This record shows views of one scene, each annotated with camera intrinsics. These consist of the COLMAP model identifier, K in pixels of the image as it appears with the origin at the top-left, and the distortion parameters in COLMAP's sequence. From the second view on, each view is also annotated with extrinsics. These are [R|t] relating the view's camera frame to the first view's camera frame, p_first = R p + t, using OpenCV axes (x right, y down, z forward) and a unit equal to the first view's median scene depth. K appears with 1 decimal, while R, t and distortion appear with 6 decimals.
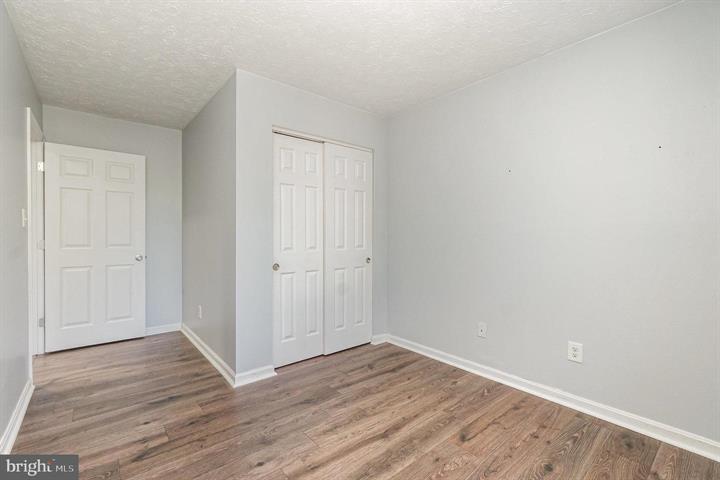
lens RADIAL K [[311.8, 0, 357.8], [0, 311.8, 238.0], [0, 0, 1]] dist [0.004807, -0.001624]
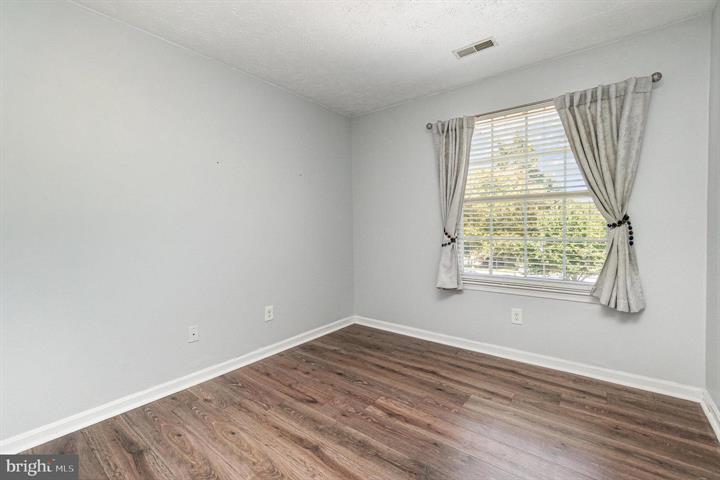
lens RADIAL K [[311.8, 0, 359.0], [0, 311.8, 237.5], [0, 0, 1]] dist [0.004807, -0.001624]
pose [[-0.185548, -0.028074, 0.982234, -0.684262], [0.016453, 0.999363, 0.031672, 0.010458], [-0.982498, 0.022037, -0.184967, 0.892498]]
